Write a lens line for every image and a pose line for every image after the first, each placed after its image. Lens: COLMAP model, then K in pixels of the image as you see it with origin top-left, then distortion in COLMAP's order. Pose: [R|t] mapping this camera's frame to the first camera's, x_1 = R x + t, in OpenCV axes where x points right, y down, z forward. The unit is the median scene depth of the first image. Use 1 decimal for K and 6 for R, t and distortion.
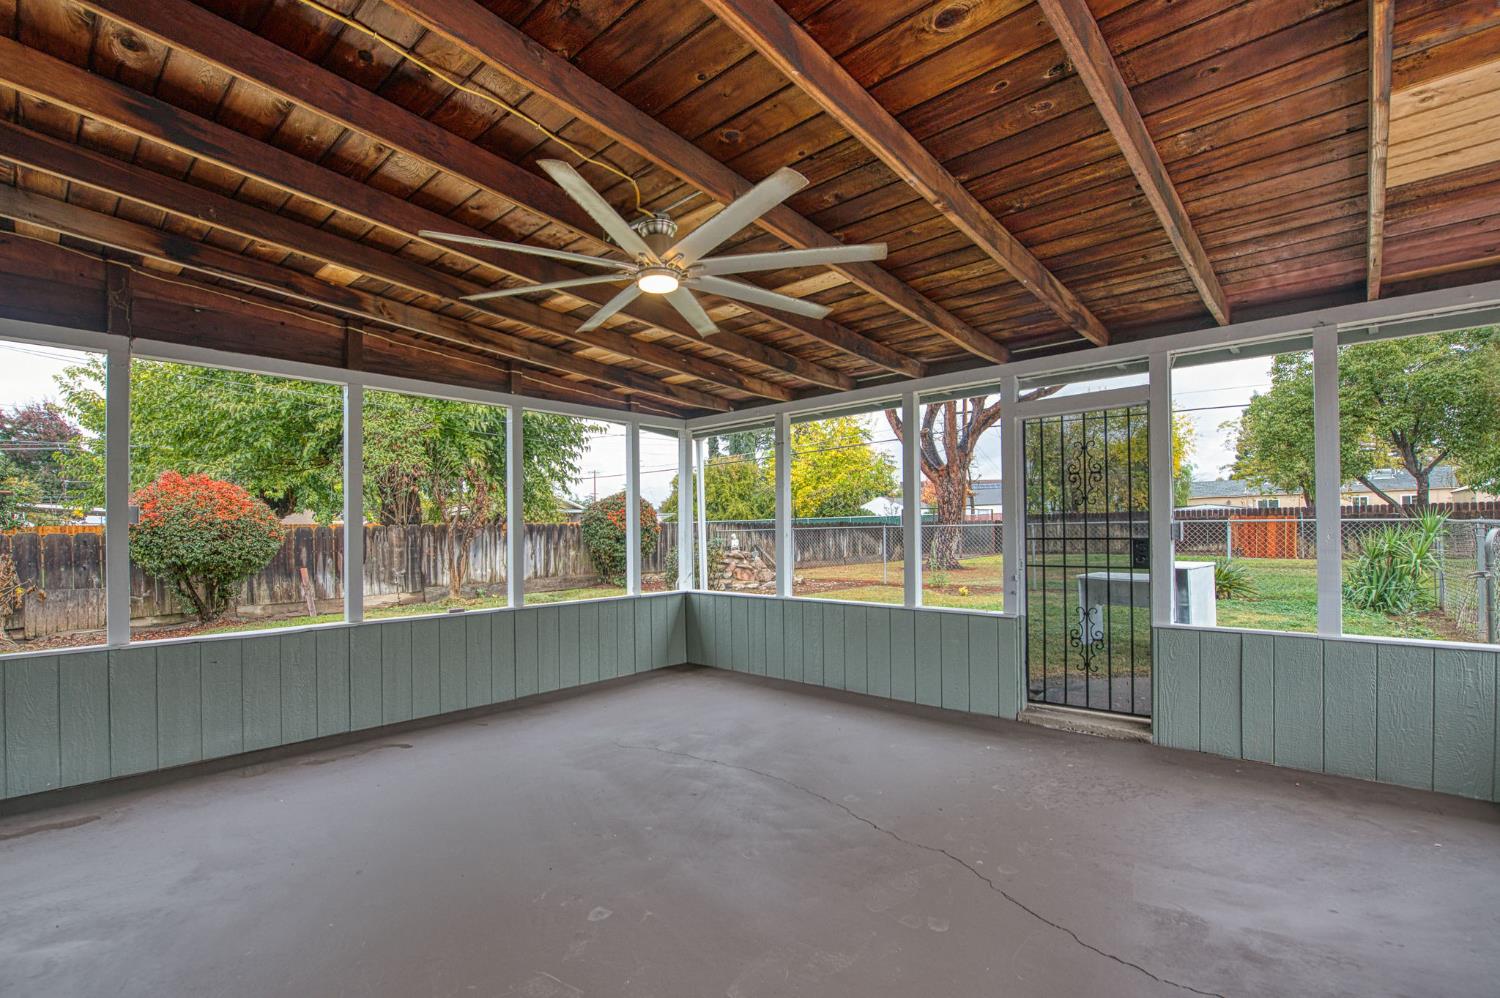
lens RADIAL K [[655.3, 0, 720.3], [0, 655.3, 531.9], [0, 0, 1]] dist [-0.003244, -0.000411]
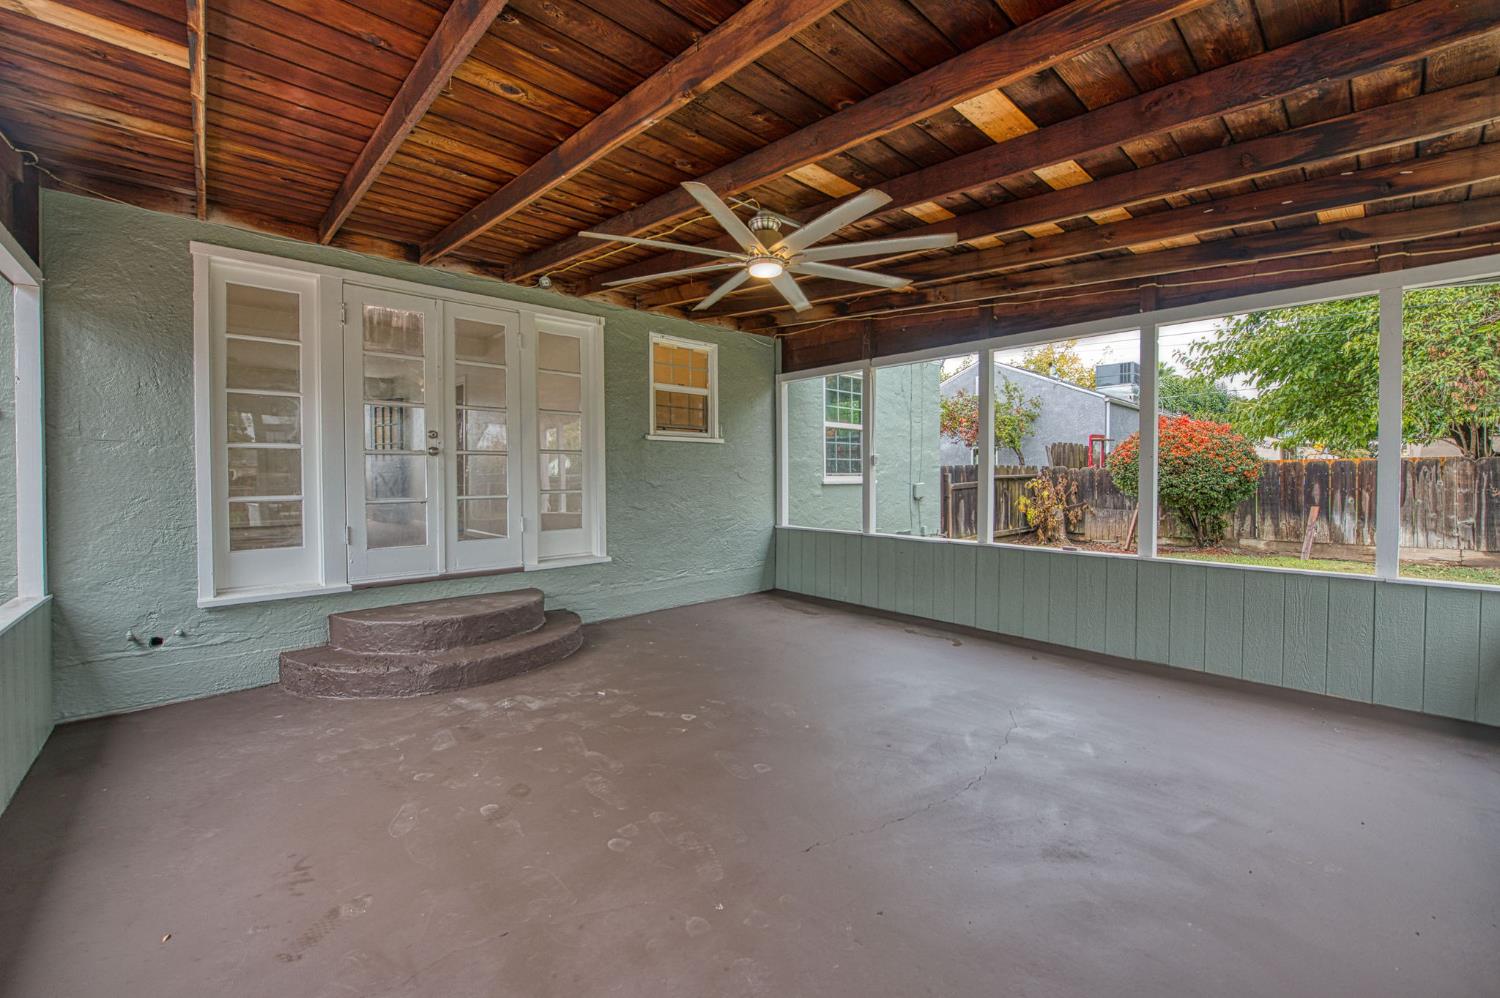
lens RADIAL K [[611.7, 0, 744.0], [0, 611.7, 491.9], [0, 0, 1]] dist [-0.003830, -0.003453]
pose [[-0.061753, 0.042229, -0.997198, 0.270787], [0.004158, 0.999107, 0.042053, -0.004315], [0.998083, -0.001550, -0.061874, 0.265302]]
